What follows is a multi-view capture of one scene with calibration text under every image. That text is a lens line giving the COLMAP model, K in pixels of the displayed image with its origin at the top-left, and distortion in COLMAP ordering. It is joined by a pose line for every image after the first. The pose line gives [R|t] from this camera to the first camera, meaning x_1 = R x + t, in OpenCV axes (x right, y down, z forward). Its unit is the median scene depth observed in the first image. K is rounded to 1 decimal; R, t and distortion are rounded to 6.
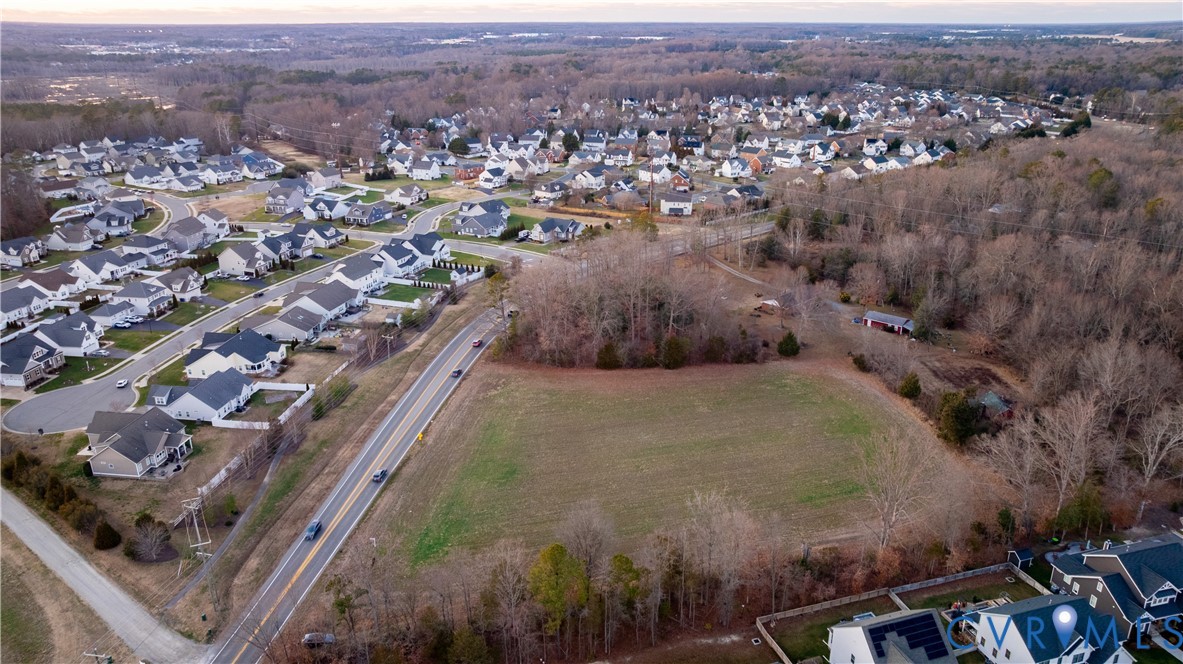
lens RADIAL K [[836.5, 0, 596.0], [0, 836.5, 322.3], [0, 0, 1]] dist [-0.032616, 0.029941]
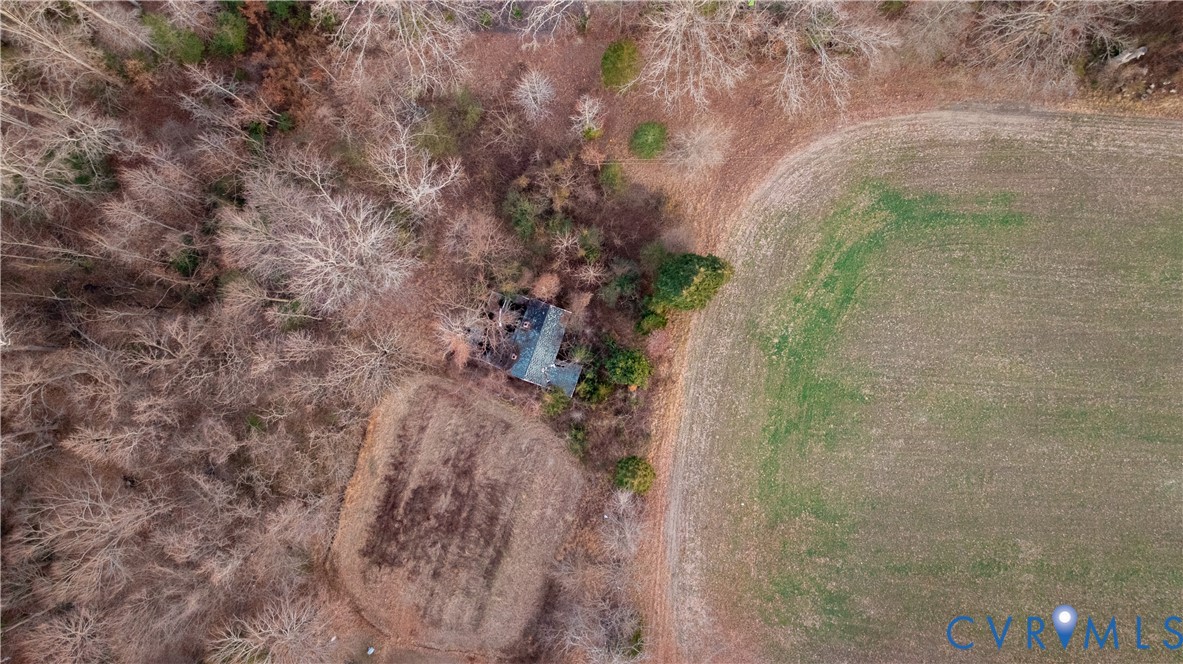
lens RADIAL K [[836.5, 0, 587.6], [0, 836.5, 320.5], [0, 0, 1]] dist [-0.032616, 0.029941]
pose [[-0.947841, -0.318741, -0.001402, 0.319318], [0.101375, -0.305622, 0.946741, -0.275205], [-0.302193, 0.897218, 0.321993, 0.561292]]
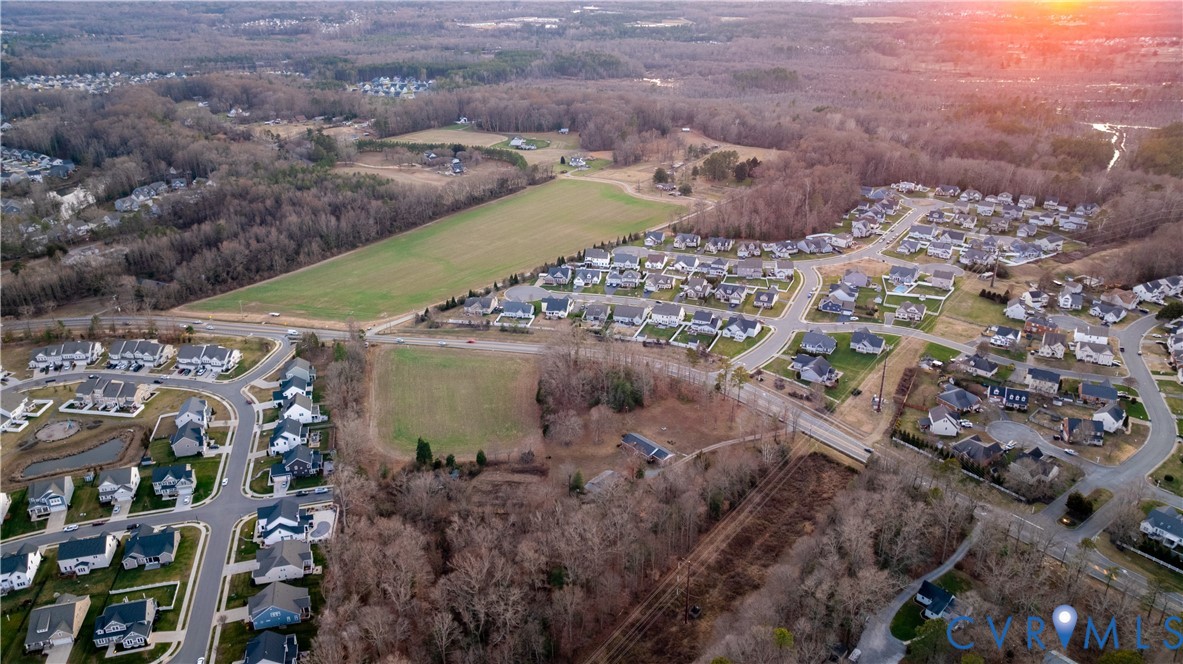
lens RADIAL K [[836.5, 0, 595.5], [0, 836.5, 324.7], [0, 0, 1]] dist [-0.032616, 0.029941]
pose [[-0.043783, 0.400580, -0.915215, 1.384930], [-0.335741, 0.856913, 0.391123, -0.695223], [0.940936, 0.324400, 0.096973, 0.709610]]
